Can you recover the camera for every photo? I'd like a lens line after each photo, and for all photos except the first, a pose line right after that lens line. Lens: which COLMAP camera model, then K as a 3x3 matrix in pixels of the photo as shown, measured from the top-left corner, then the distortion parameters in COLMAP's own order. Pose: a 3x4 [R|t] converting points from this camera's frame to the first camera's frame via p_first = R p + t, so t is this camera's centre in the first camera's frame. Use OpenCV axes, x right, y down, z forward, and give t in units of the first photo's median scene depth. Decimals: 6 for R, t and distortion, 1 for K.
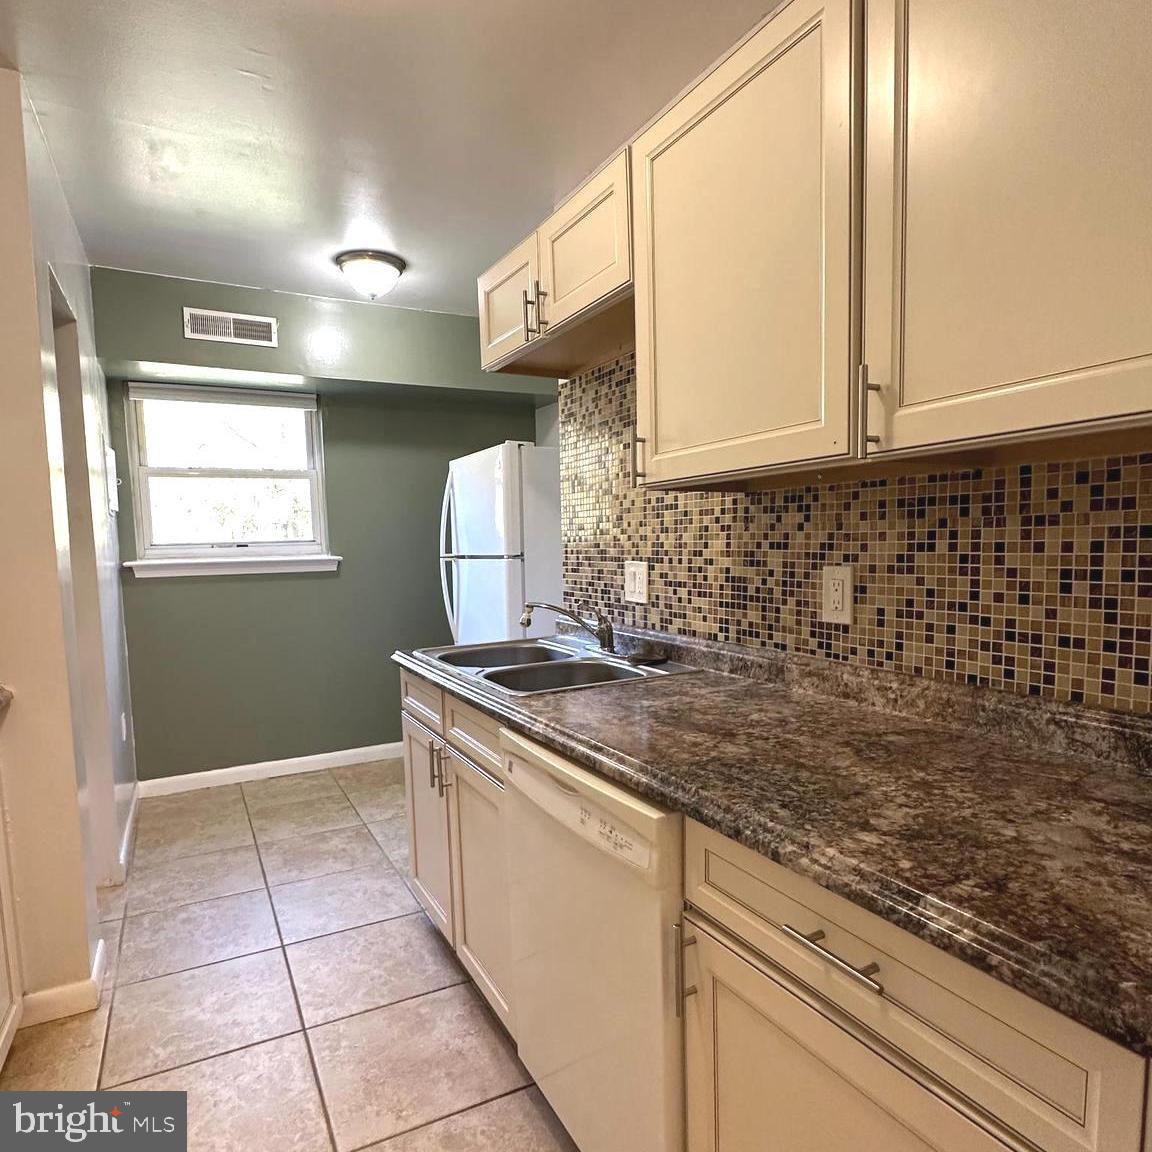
lens RADIAL K [[735.1, 0, 574.5], [0, 735.1, 608.4], [0, 0, 1]] dist [-0.004880, -0.002716]
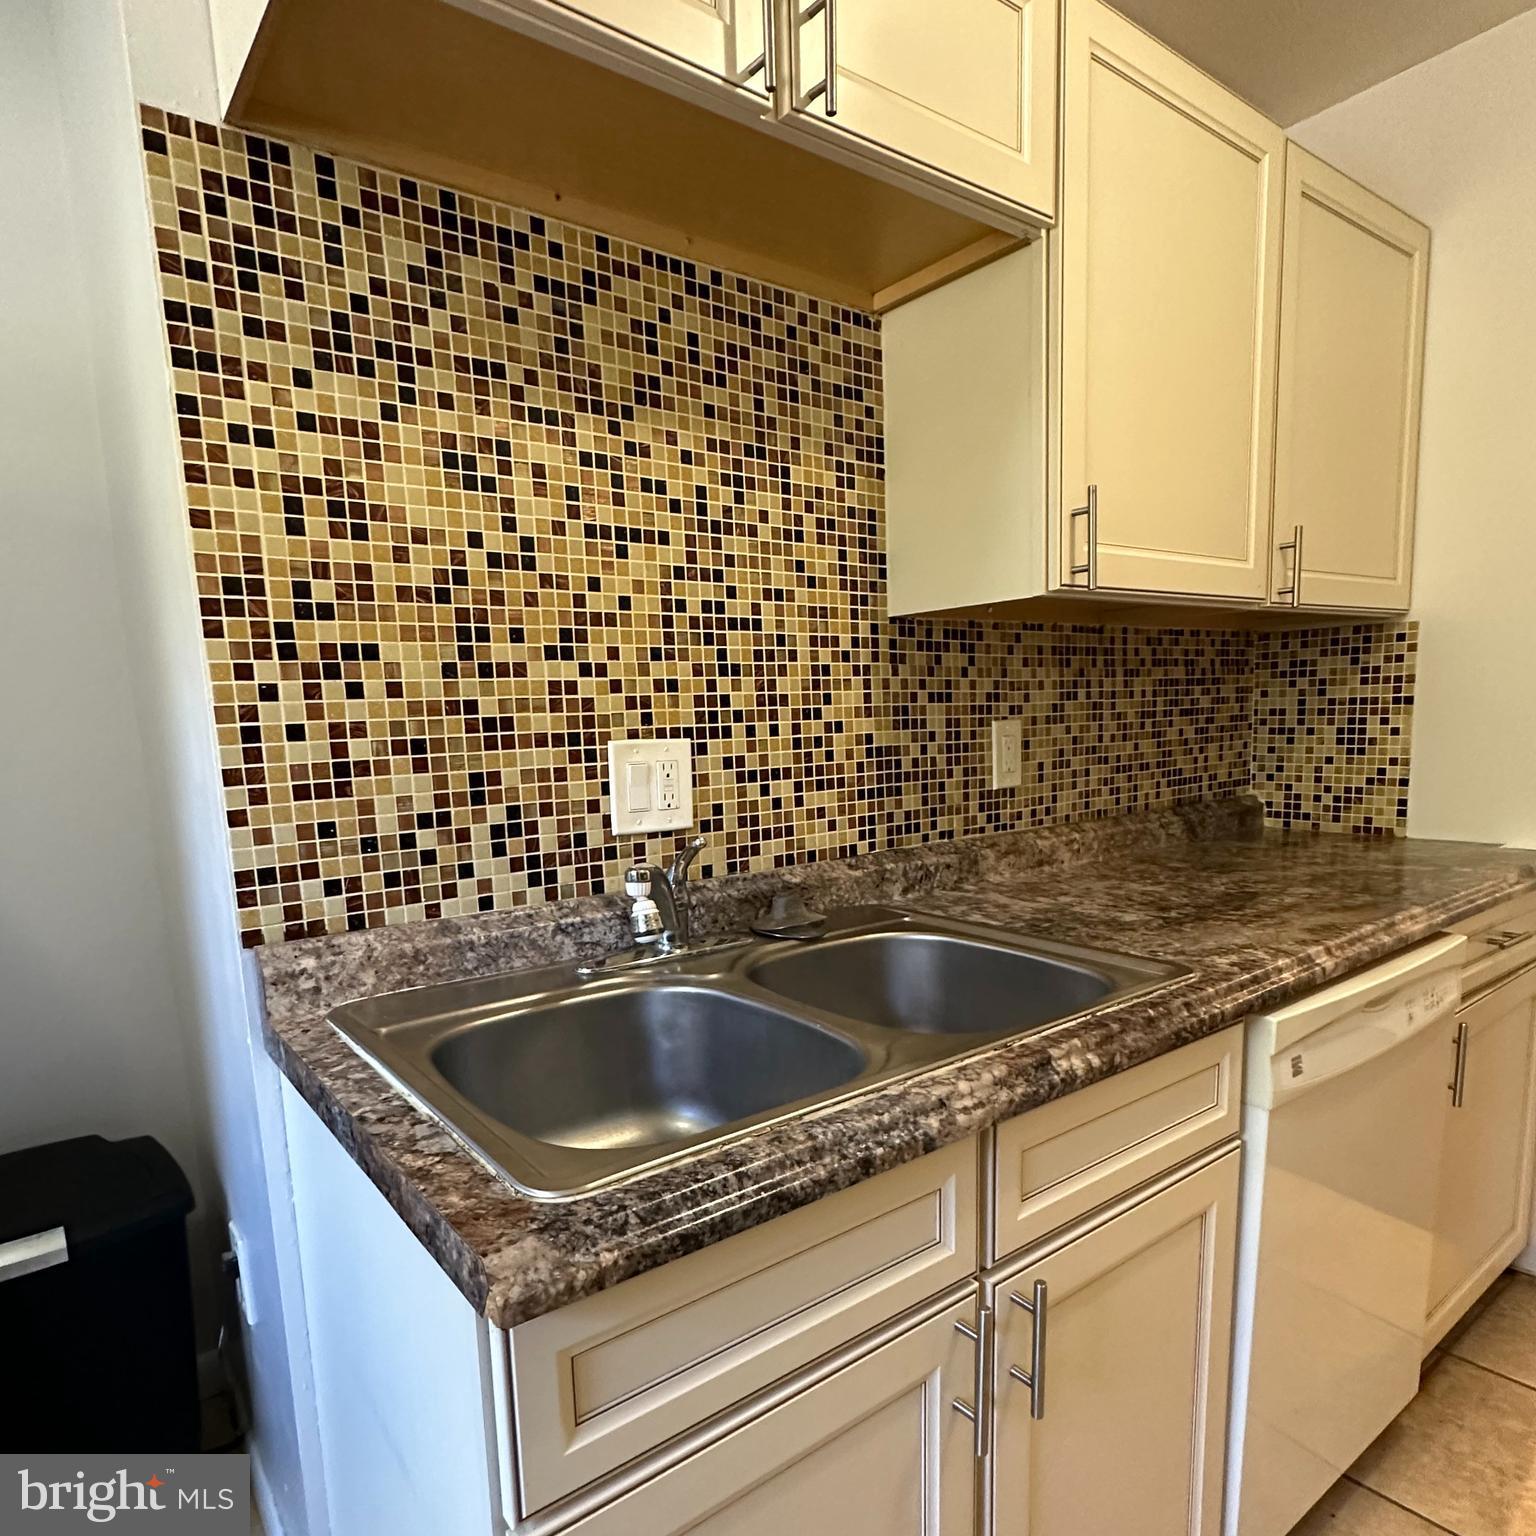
lens RADIAL K [[972.9, 0, 730.1], [0, 972.9, 837.5], [0, 0, 1]] dist [-0.000933, -0.000583]
pose [[-0.140662, -0.108938, 0.984046, -0.557160], [0.122380, 0.984392, 0.126470, -0.081872], [-0.982465, 0.138217, -0.125135, 1.146206]]
